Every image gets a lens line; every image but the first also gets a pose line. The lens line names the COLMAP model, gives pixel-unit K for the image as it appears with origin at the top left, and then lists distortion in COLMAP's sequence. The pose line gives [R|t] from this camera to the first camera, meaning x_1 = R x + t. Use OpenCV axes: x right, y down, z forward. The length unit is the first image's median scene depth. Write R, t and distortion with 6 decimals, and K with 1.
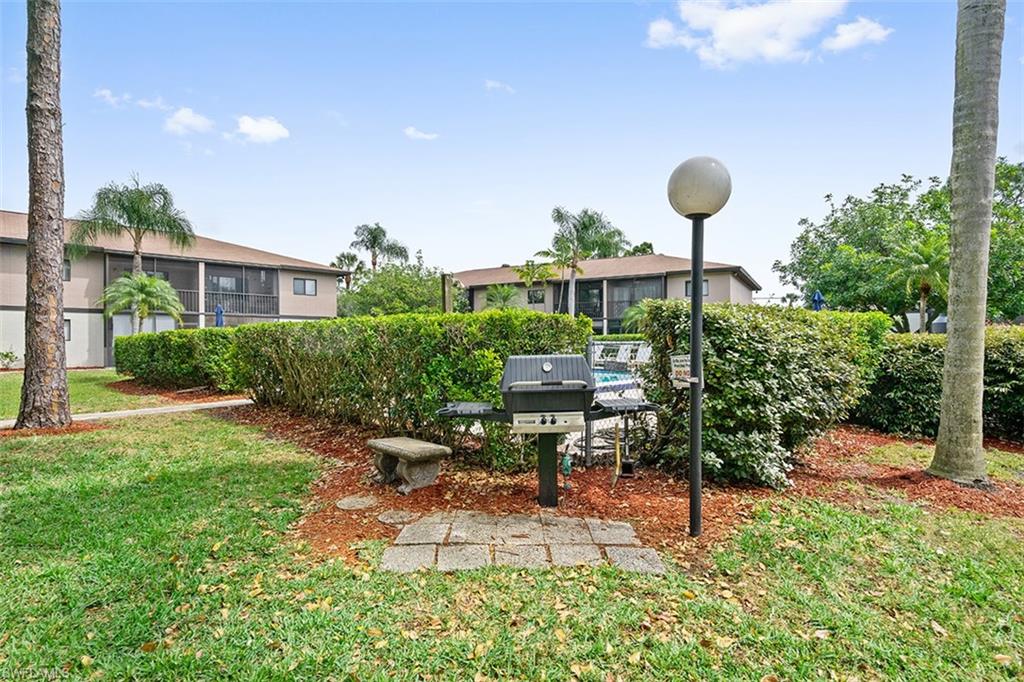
lens RADIAL K [[532.2, 0, 512.0], [0, 532.2, 341.0], [0, 0, 1]] dist [-0.000099, 0.000078]
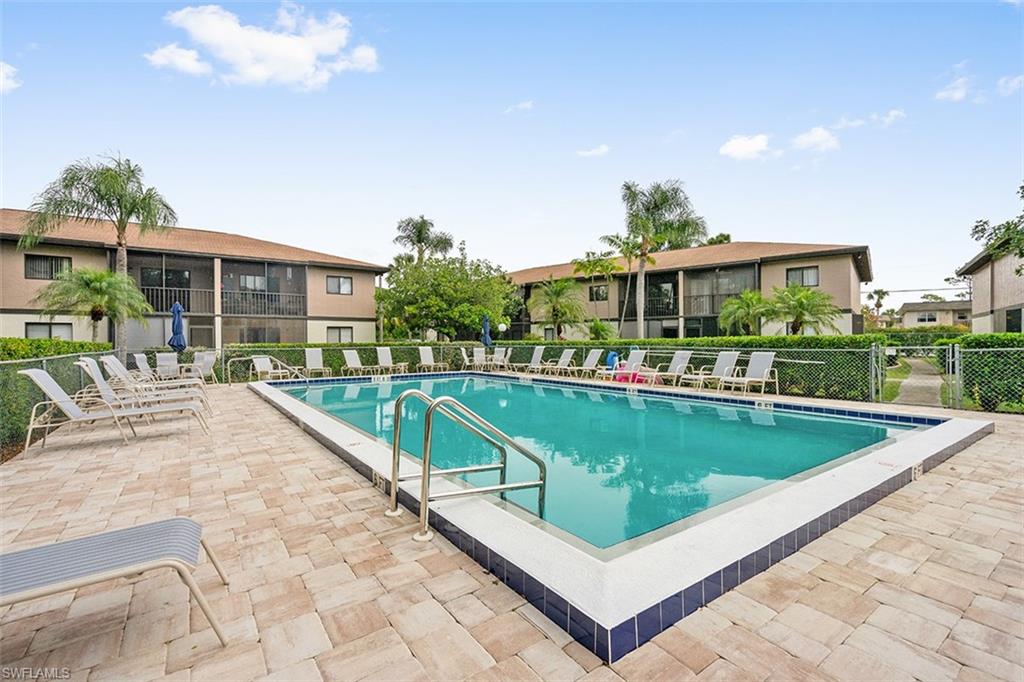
lens RADIAL K [[469.0, 0, 514.0], [0, 469.0, 346.9], [0, 0, 1]] dist [-0.026065, -0.000184]
pose [[0.989680, -0.001652, -0.143282, 0.019275], [0.003650, 0.999900, 0.013684, -0.005640], [0.143245, -0.014066, 0.989587, 0.229971]]
